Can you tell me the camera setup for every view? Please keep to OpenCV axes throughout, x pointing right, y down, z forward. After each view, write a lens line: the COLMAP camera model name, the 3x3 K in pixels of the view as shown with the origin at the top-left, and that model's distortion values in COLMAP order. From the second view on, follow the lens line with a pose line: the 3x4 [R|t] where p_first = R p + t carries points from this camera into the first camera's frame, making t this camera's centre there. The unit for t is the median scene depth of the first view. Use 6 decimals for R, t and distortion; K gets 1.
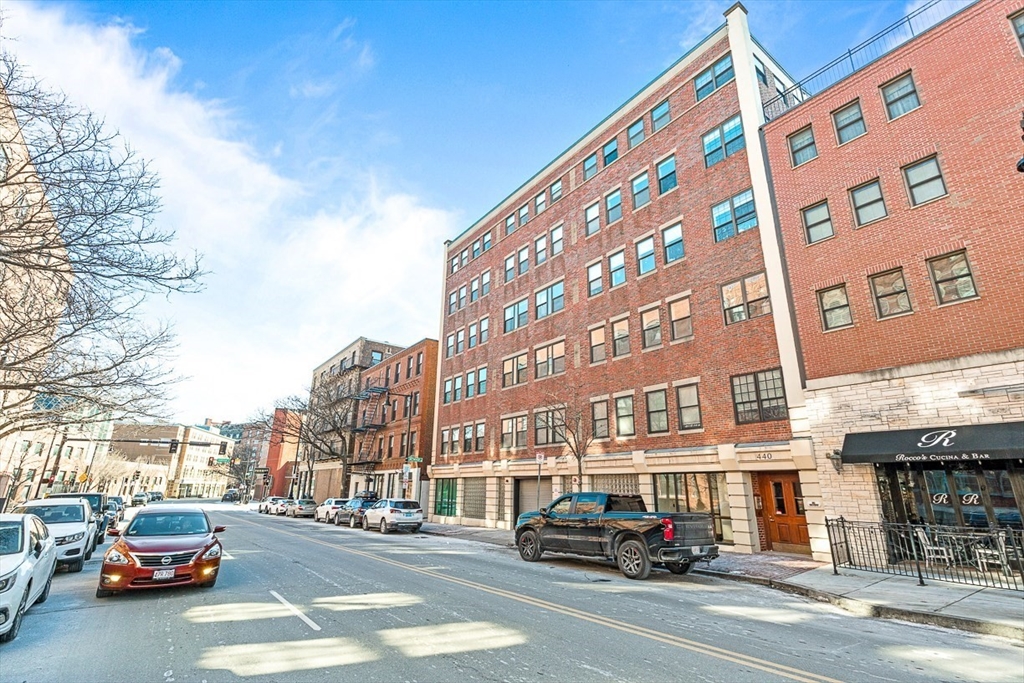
lens RADIAL K [[486.5, 0, 512.0], [0, 486.5, 341.5], [0, 0, 1]] dist [-0.000925, 0.000014]
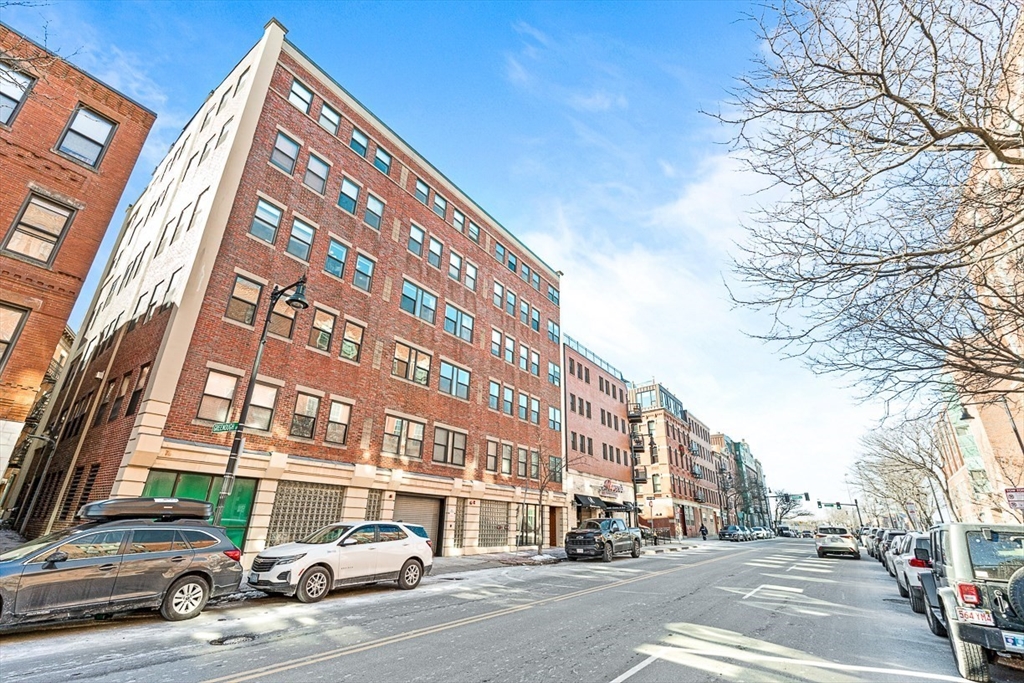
lens RADIAL K [[442.7, 0, 516.2], [0, 442.7, 345.2], [0, 0, 1]] dist [-0.000976, -0.000120]
pose [[-0.325088, 0.323491, 0.888635, -1.069031], [-0.318339, 0.847401, -0.424938, 0.430950], [-0.890493, -0.421029, -0.172500, 1.410791]]
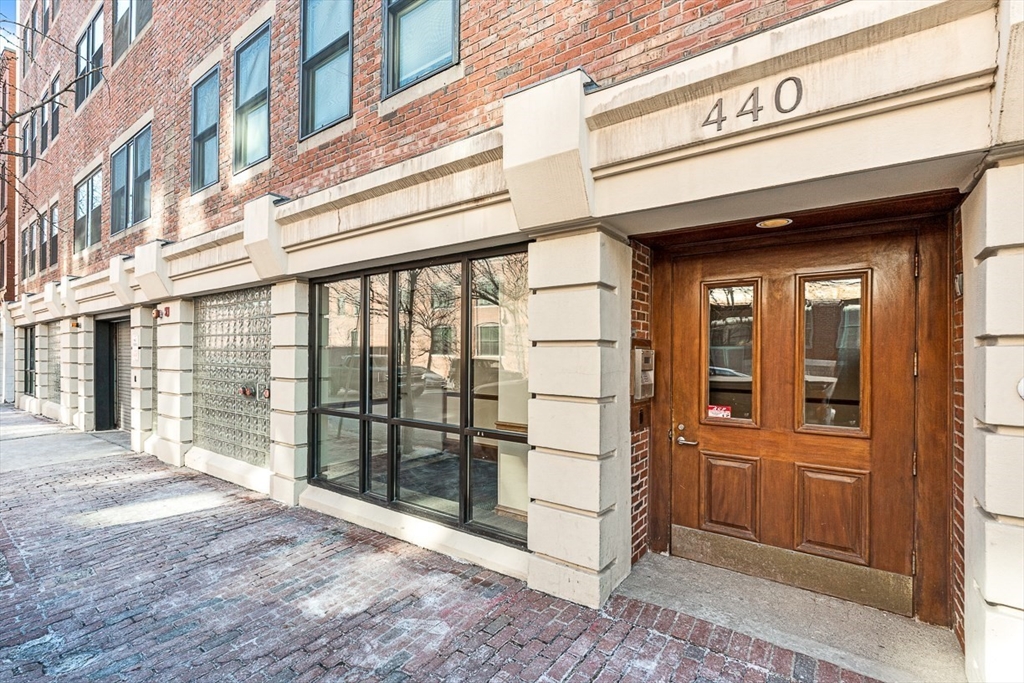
lens RADIAL K [[453.1, 0, 497.3], [0, 453.1, 342.1], [0, 0, 1]] dist [-0.001962, -0.000049]
pose [[0.951818, -0.009430, 0.306519, 0.310980], [-0.084479, 0.952790, 0.291642, 0.217005], [-0.294799, -0.303485, 0.906085, 0.690018]]
